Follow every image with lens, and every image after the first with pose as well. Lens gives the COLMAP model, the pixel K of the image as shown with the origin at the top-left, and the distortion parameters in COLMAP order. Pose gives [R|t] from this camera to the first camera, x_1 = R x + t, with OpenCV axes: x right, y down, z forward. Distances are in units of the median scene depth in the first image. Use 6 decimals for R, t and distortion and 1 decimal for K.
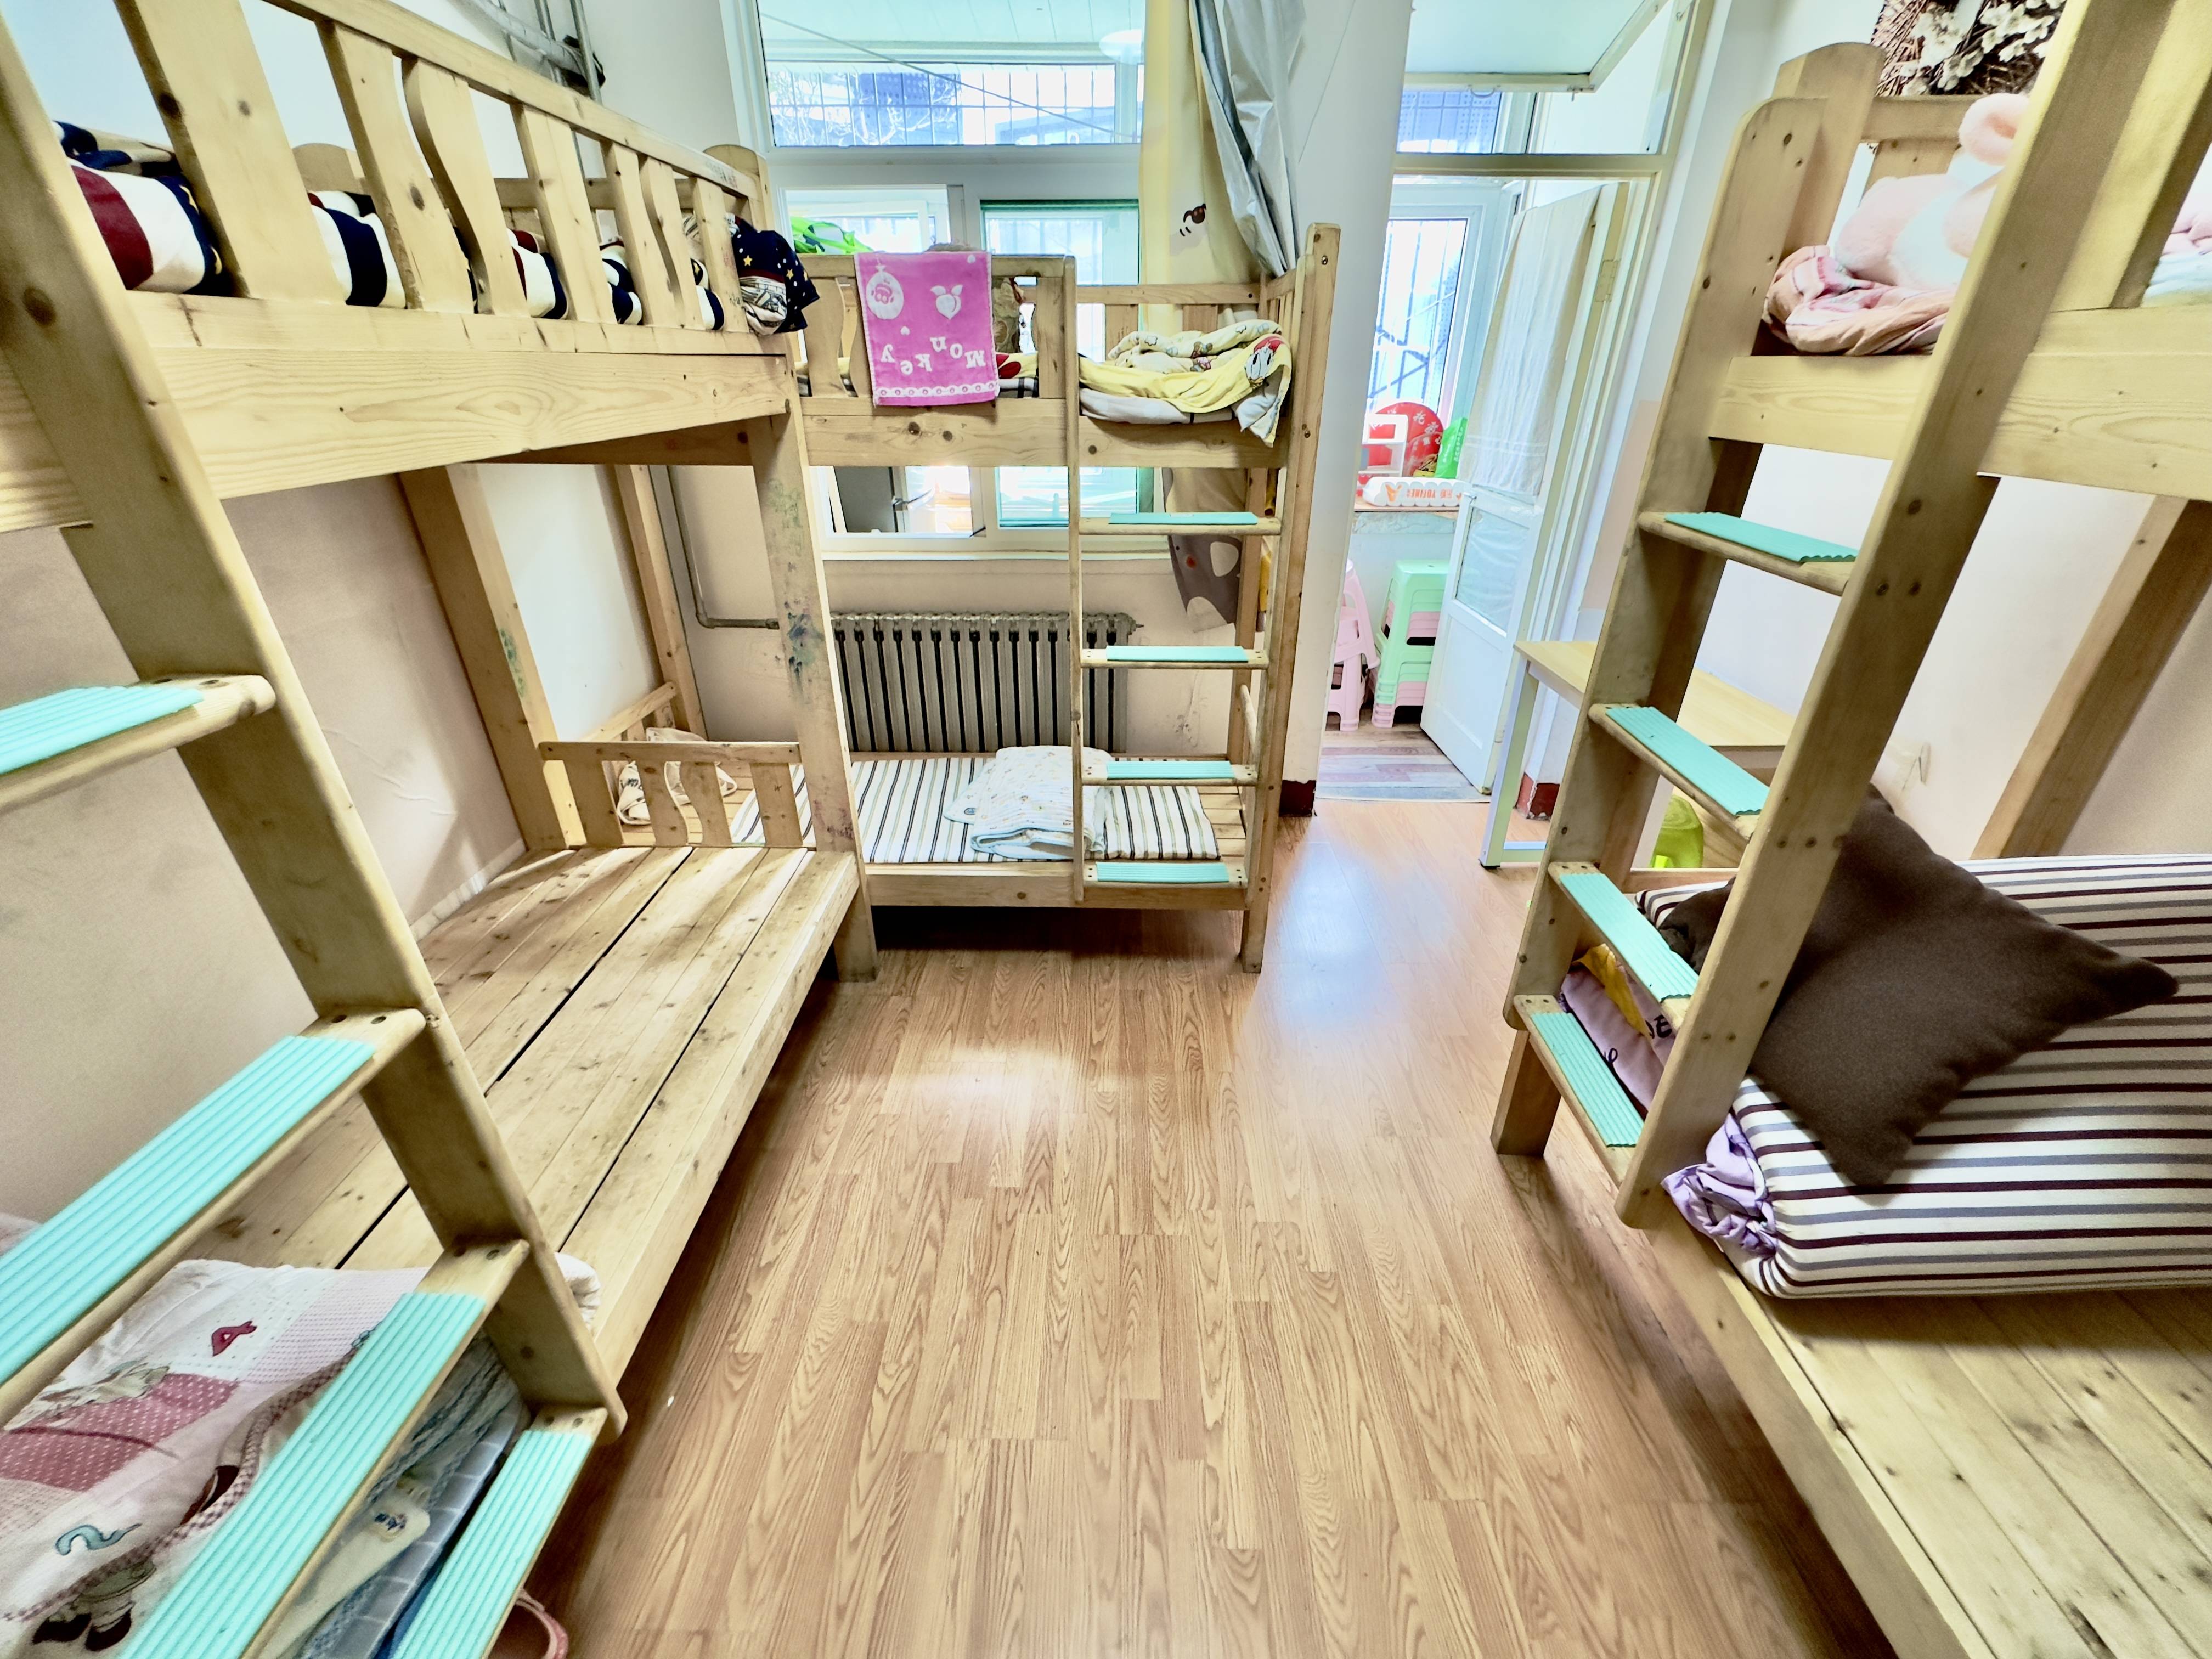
lens RADIAL K [[886.6, 0, 1108.4], [0, 886.6, 826.1], [0, 0, 1]] dist [0.000118, -0.000041]
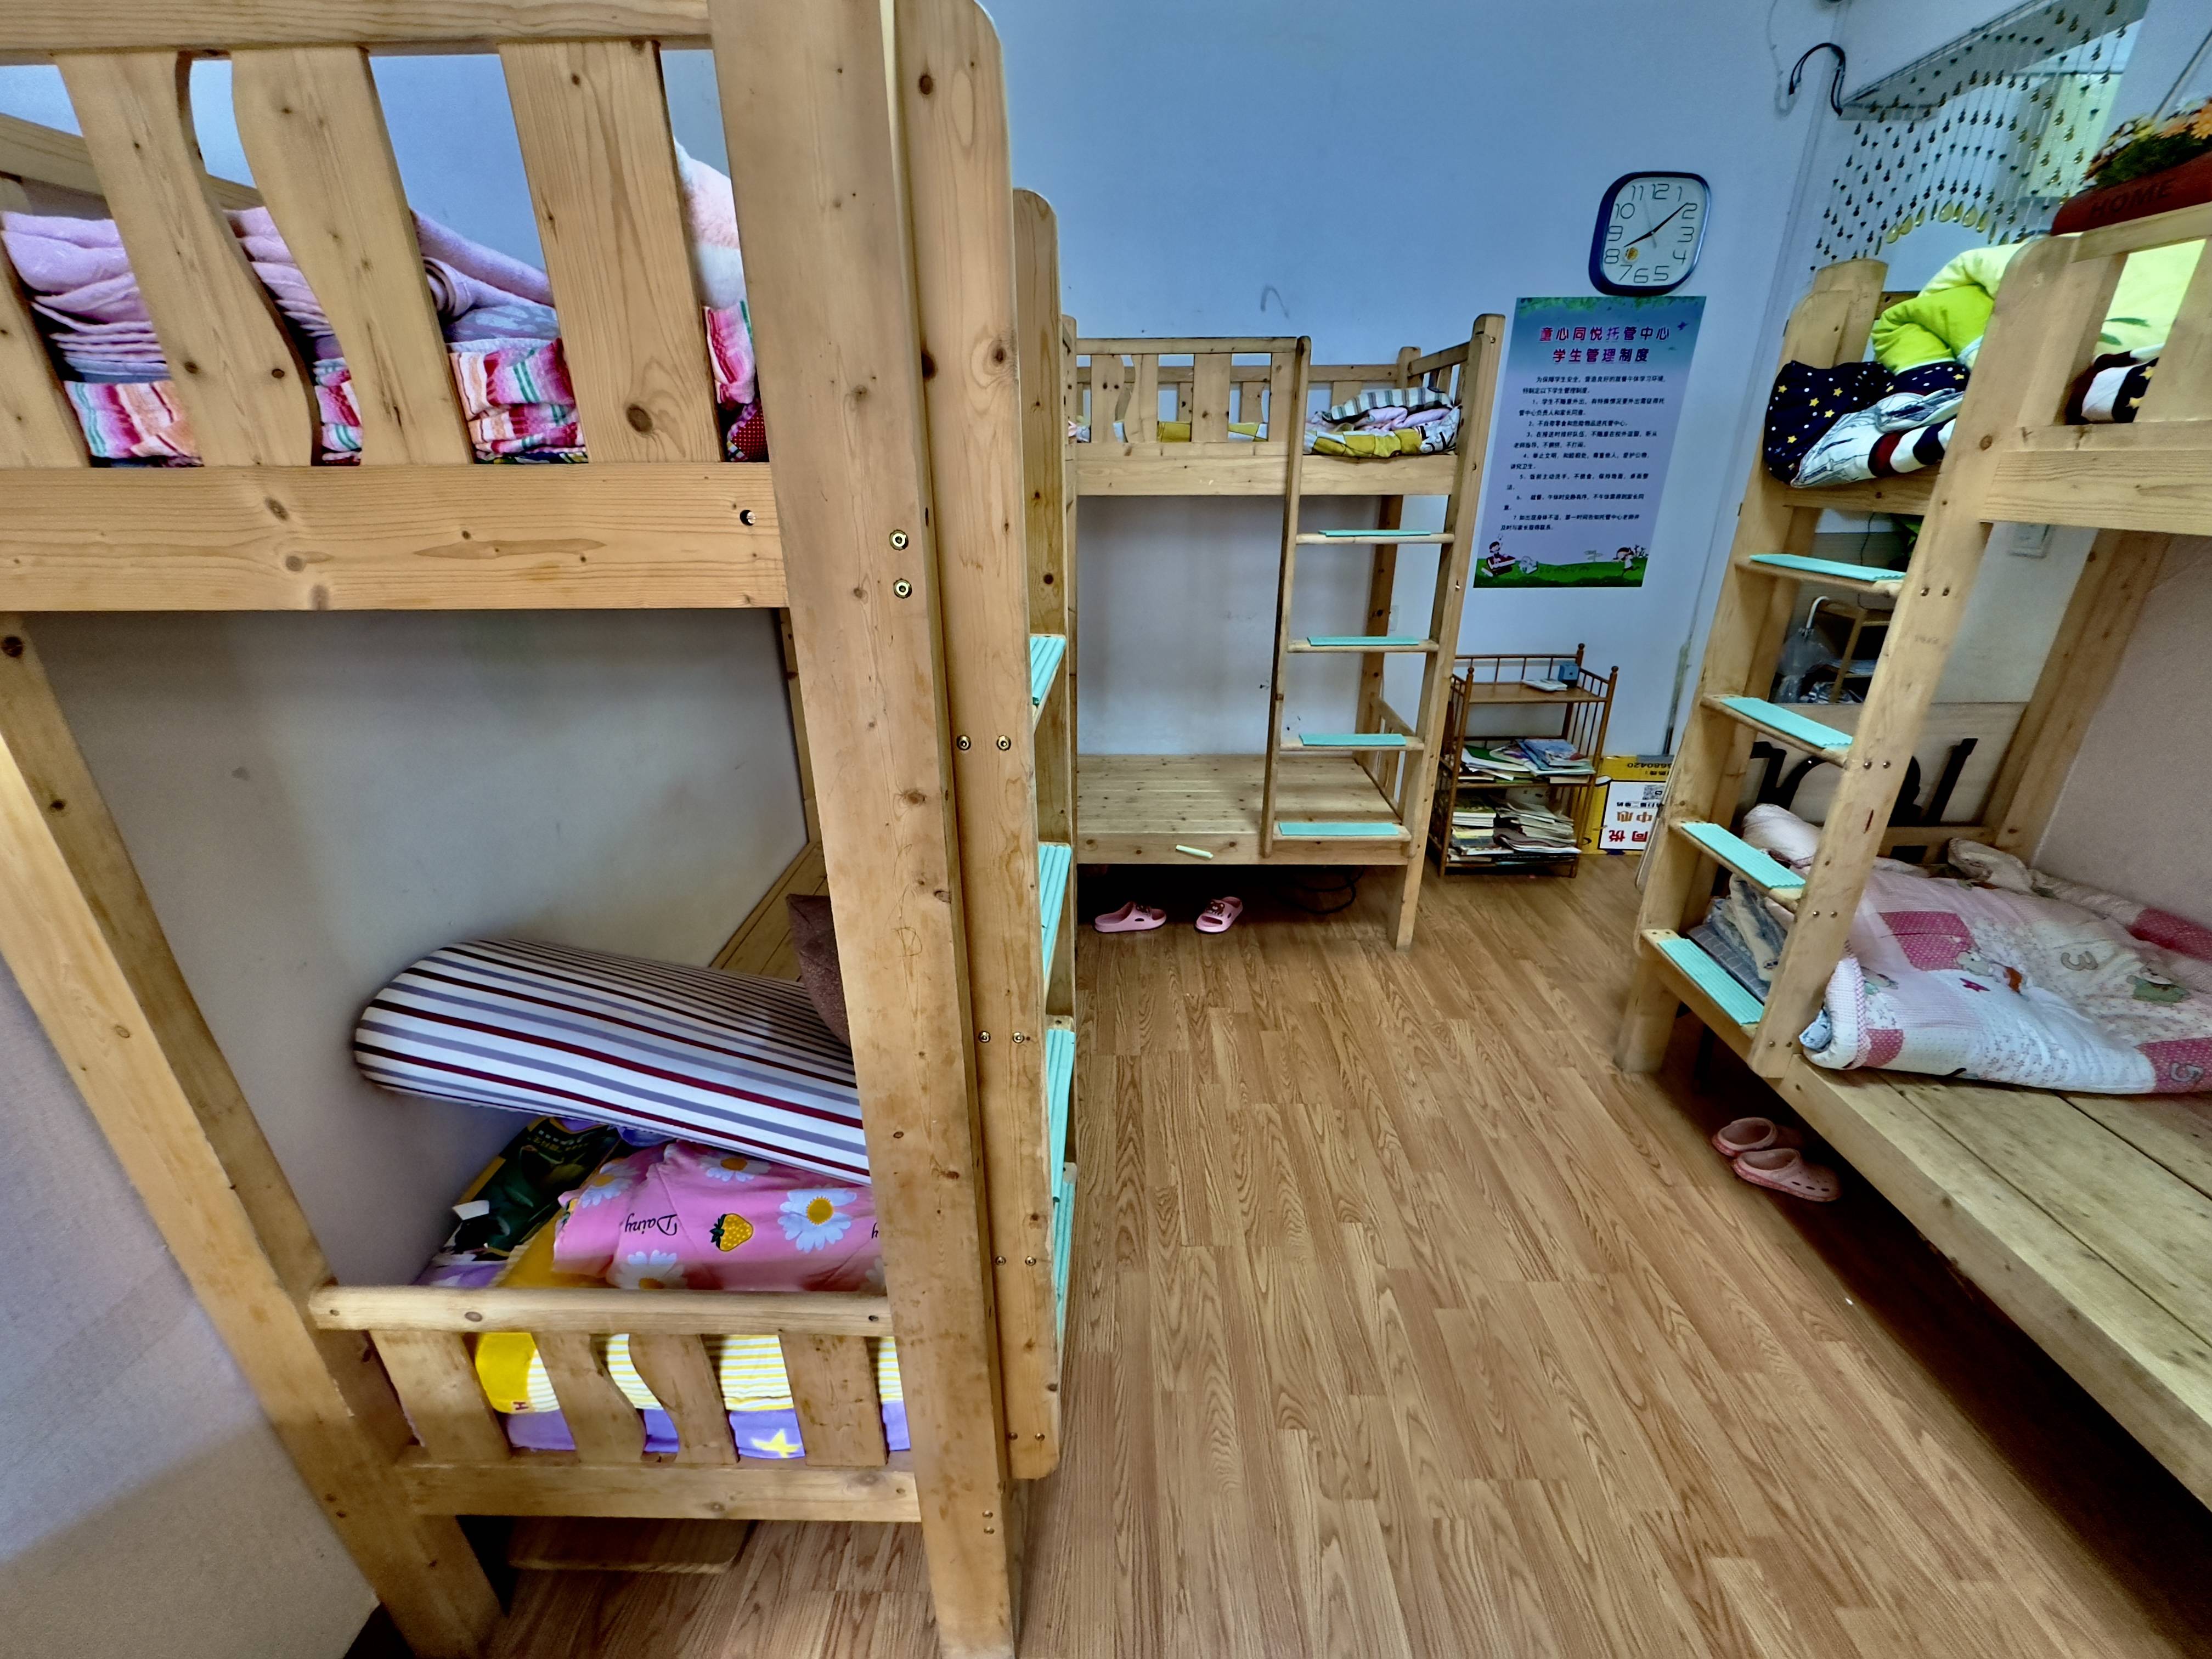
lens RADIAL K [[886.6, 0, 1105.4], [0, 886.6, 832.5], [0, 0, 1]] dist [0.000118, -0.000041]
pose [[-0.999984, 0.003338, 0.004523, 0.395863], [0.005613, 0.634464, 0.772932, -0.540377], [-0.000289, 0.772945, -0.634472, 1.022871]]
